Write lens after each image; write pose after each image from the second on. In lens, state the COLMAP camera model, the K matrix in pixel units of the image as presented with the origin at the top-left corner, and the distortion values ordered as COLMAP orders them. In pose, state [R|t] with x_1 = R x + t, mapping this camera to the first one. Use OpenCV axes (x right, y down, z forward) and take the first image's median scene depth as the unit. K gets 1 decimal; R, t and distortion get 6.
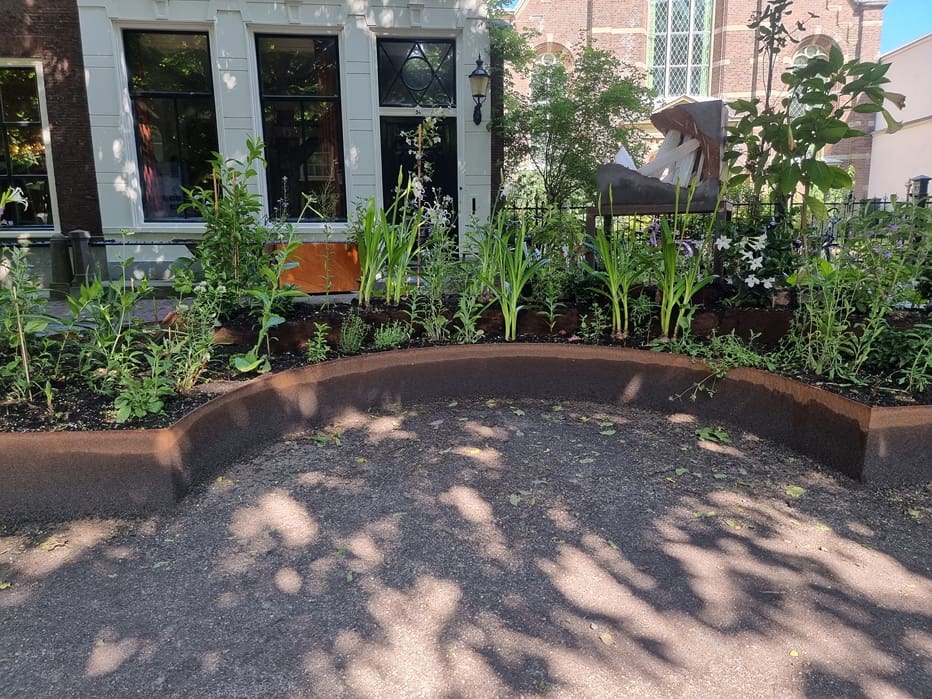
lens RADIAL K [[628.7, 0, 466.0], [0, 628.7, 349.5], [0, 0, 1]] dist [0.045176, 0.000311]
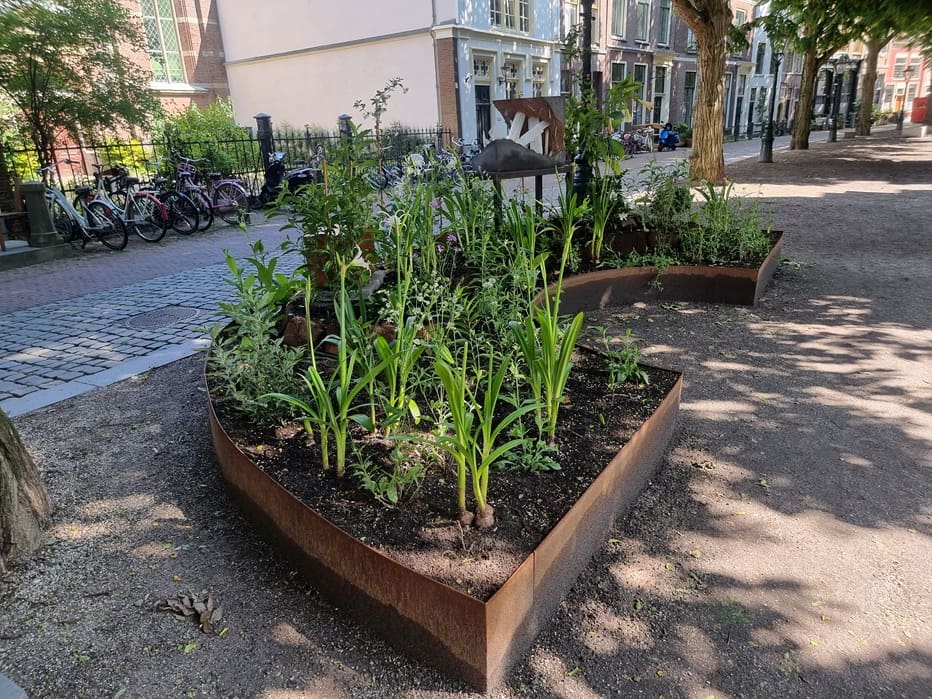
lens RADIAL K [[628.7, 0, 466.0], [0, 628.7, 349.5], [0, 0, 1]] dist [0.045176, 0.000311]
pose [[0.580707, -0.277593, 0.765324, -1.129935], [0.193761, 0.960185, 0.201251, -0.185613], [-0.790718, 0.031422, 0.611373, 0.338746]]
